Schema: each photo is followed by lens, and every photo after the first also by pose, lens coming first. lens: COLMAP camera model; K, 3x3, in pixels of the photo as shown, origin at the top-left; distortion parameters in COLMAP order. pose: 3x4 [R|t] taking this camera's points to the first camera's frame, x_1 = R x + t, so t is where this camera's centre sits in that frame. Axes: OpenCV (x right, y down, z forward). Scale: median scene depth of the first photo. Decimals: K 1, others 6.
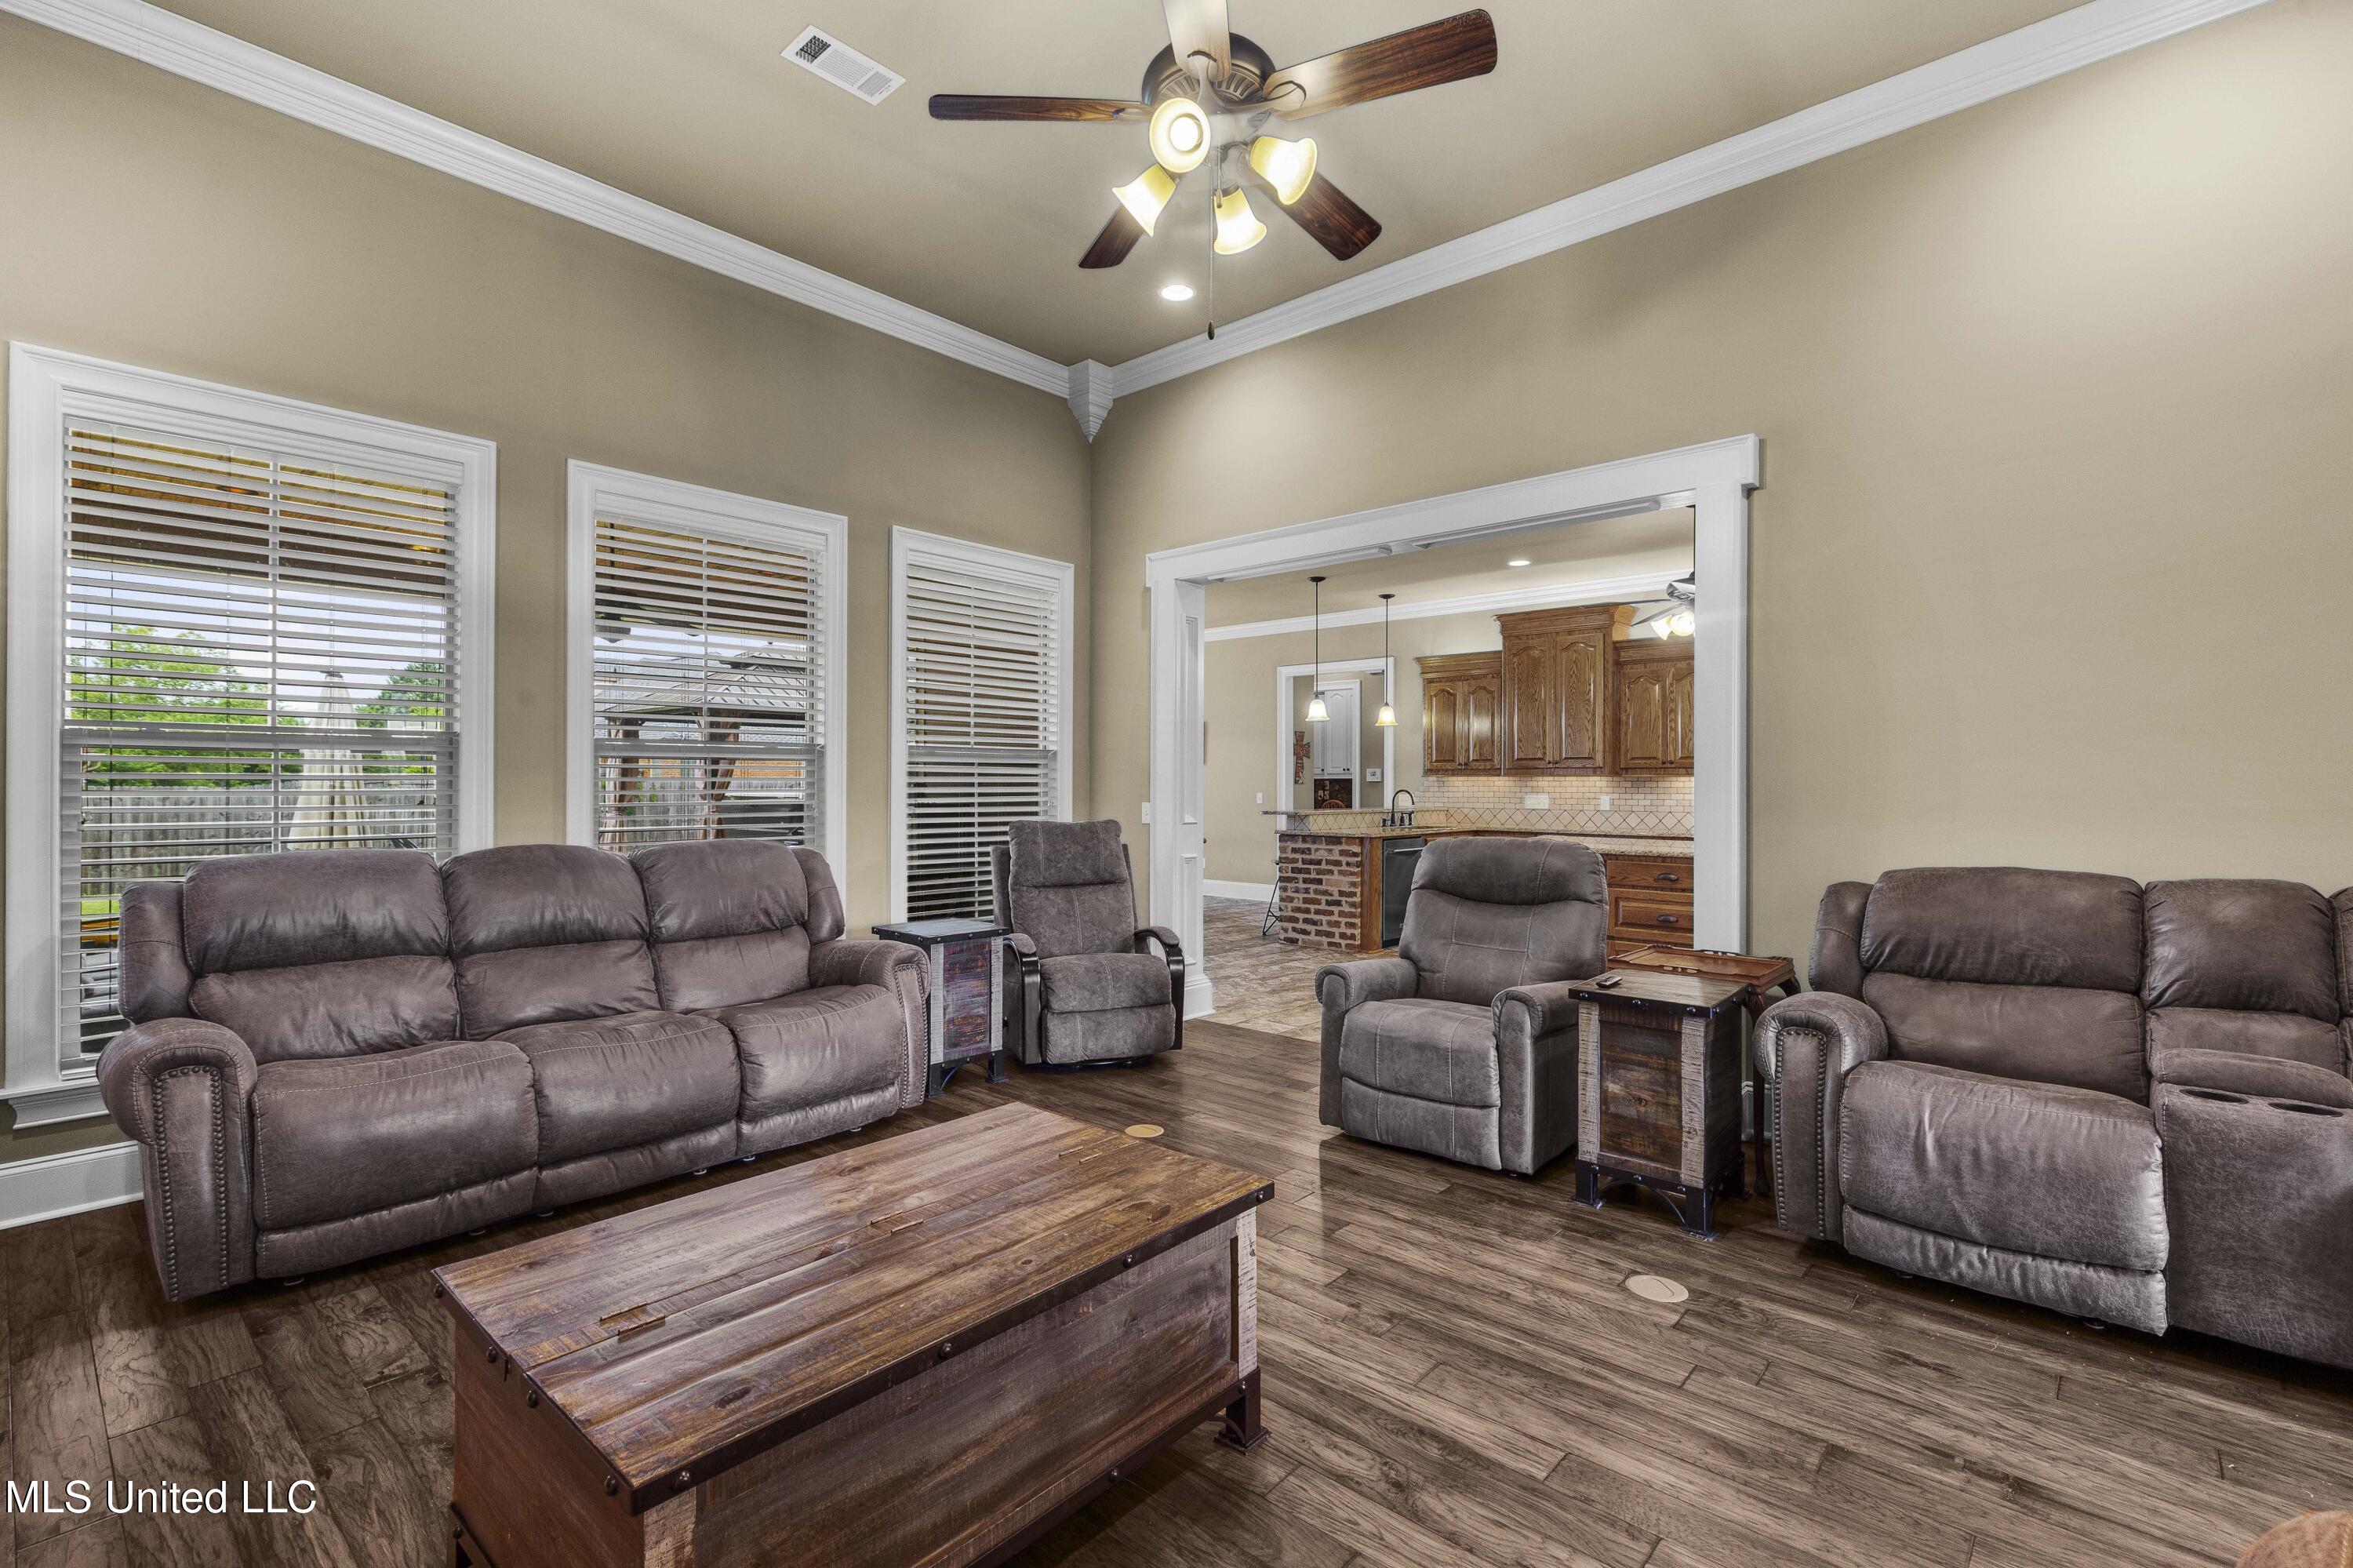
lens RADIAL K [[1067.5, 0, 1173.9], [0, 1067.5, 788.3], [0, 0, 1]] dist [-0.002140, -0.000599]
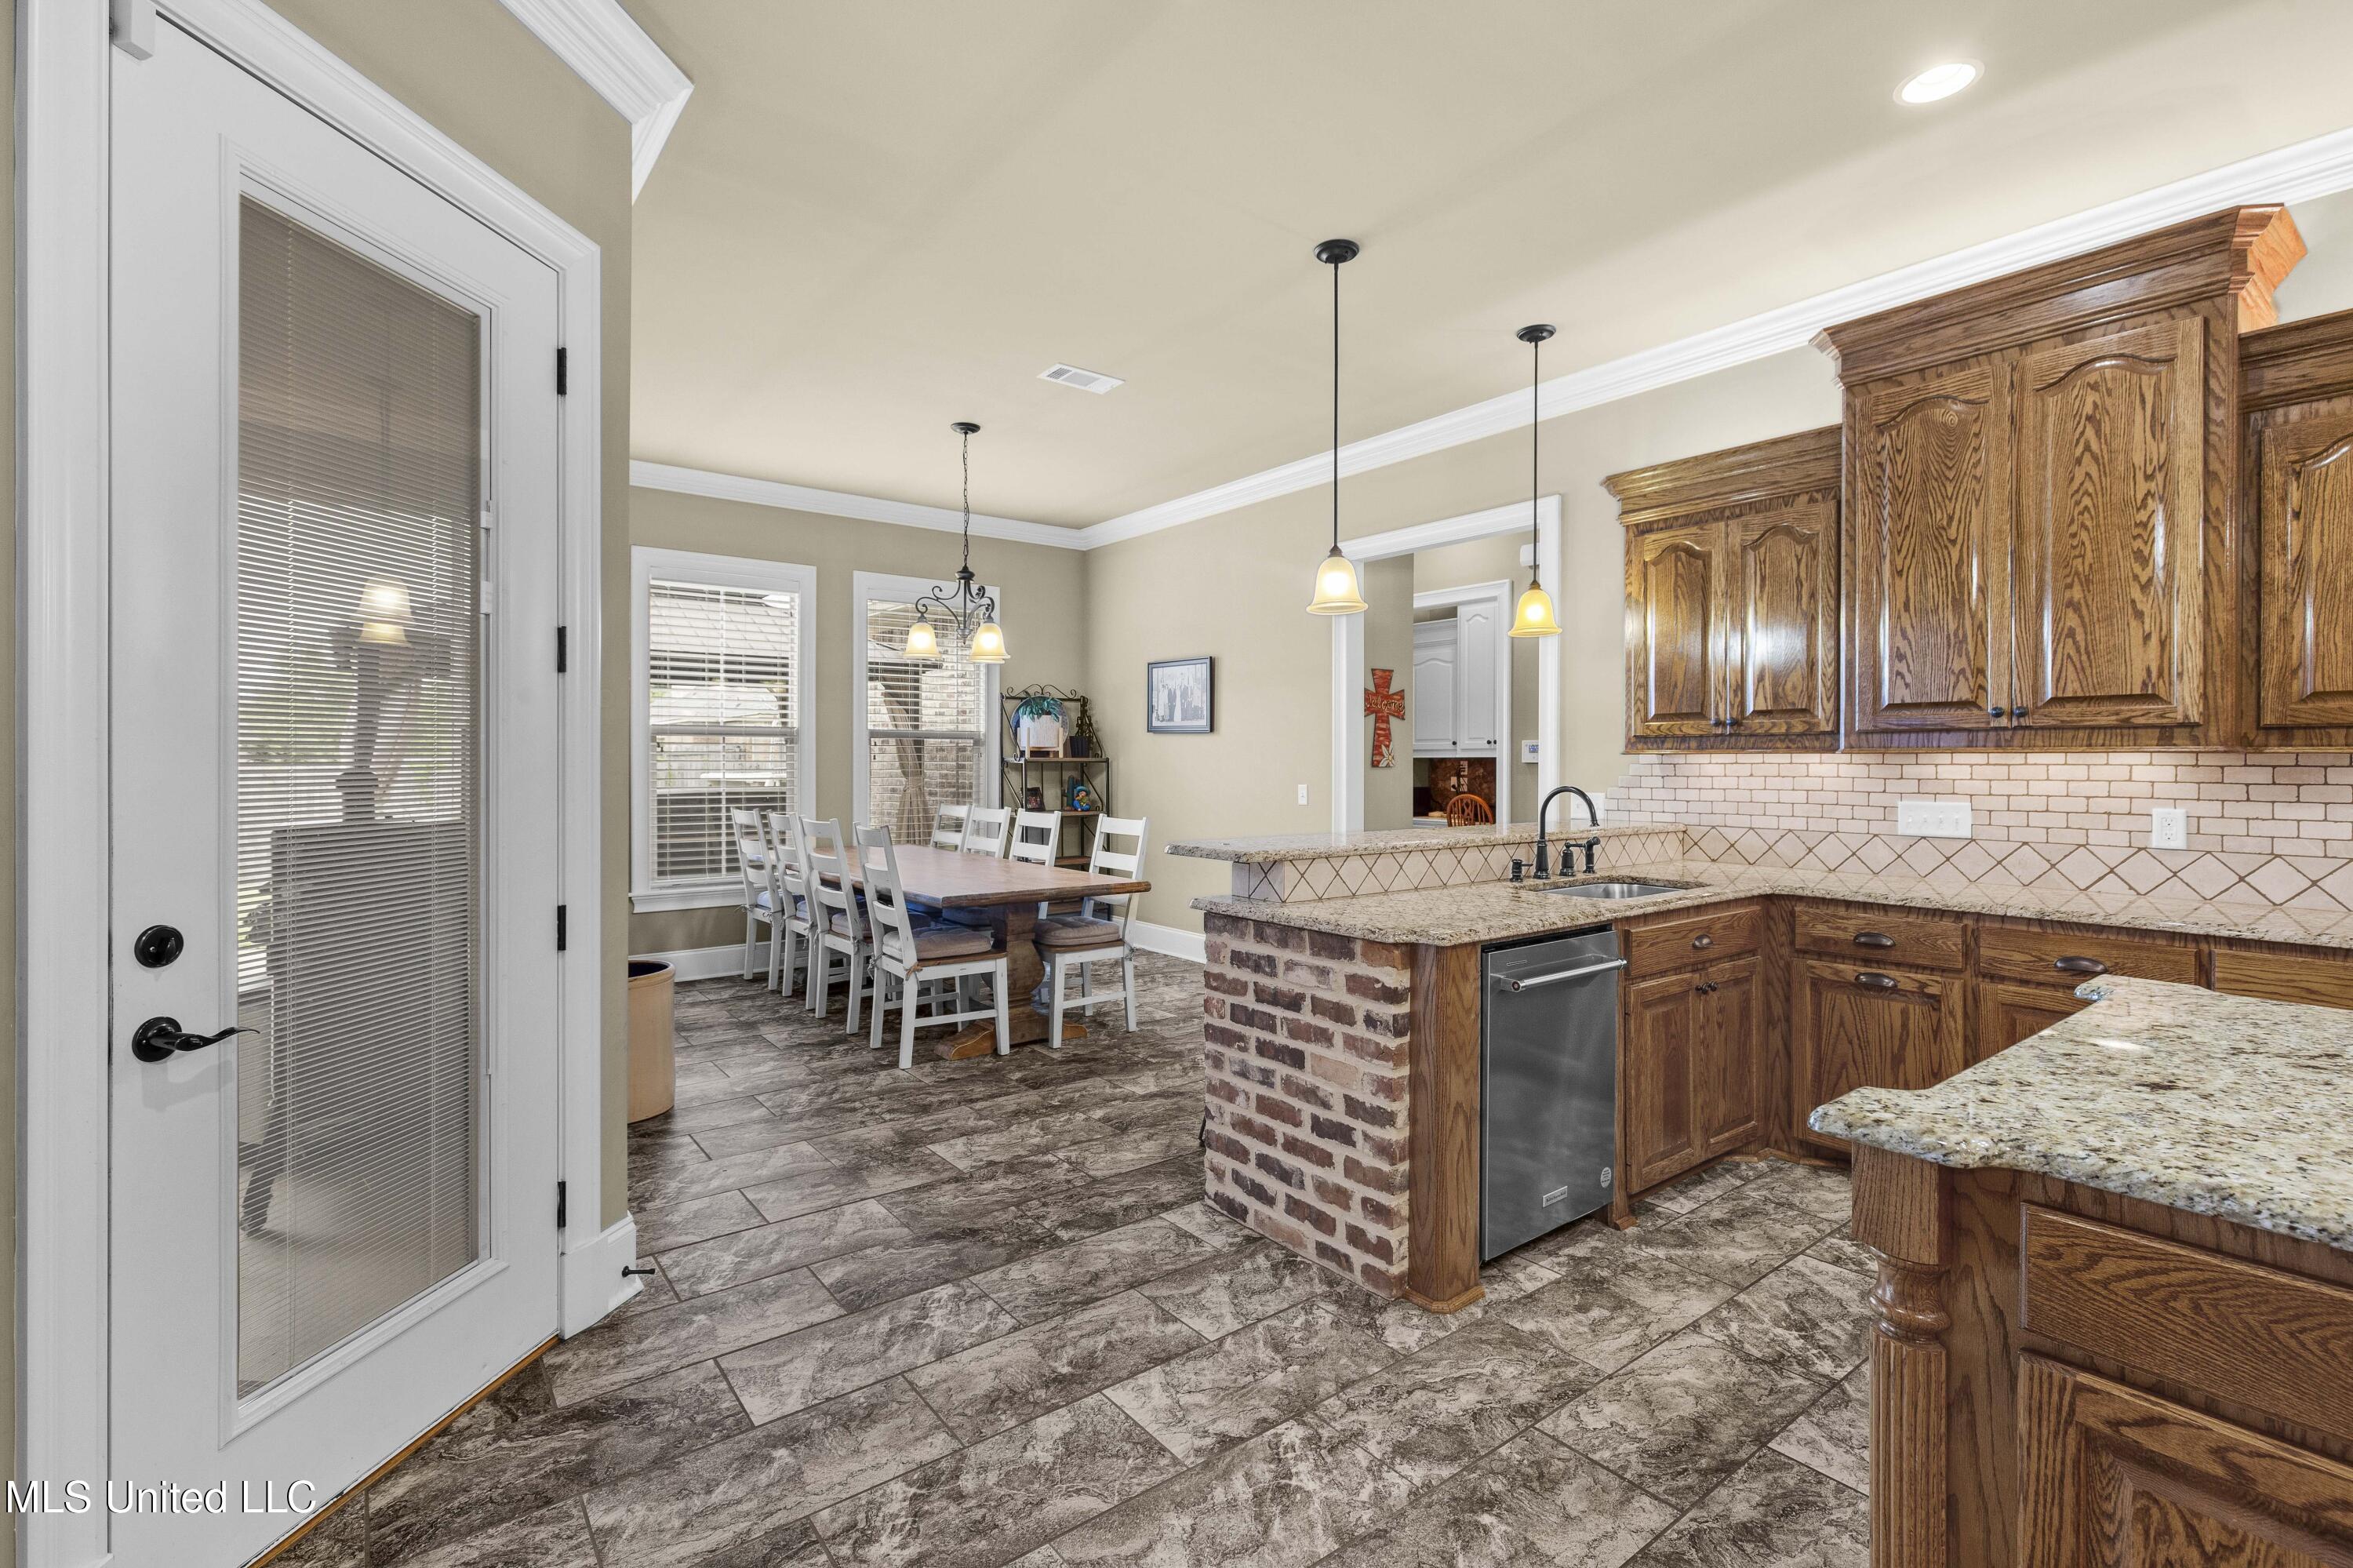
lens RADIAL K [[1067.5, 0, 1173.0], [0, 1067.5, 764.0], [0, 0, 1]] dist [-0.002140, -0.000599]
pose [[0.983127, 0.000672, -0.182924, 0.157446], [-0.001119, 0.999997, -0.002342, -0.006607], [0.182922, 0.002507, 0.983124, 0.644087]]
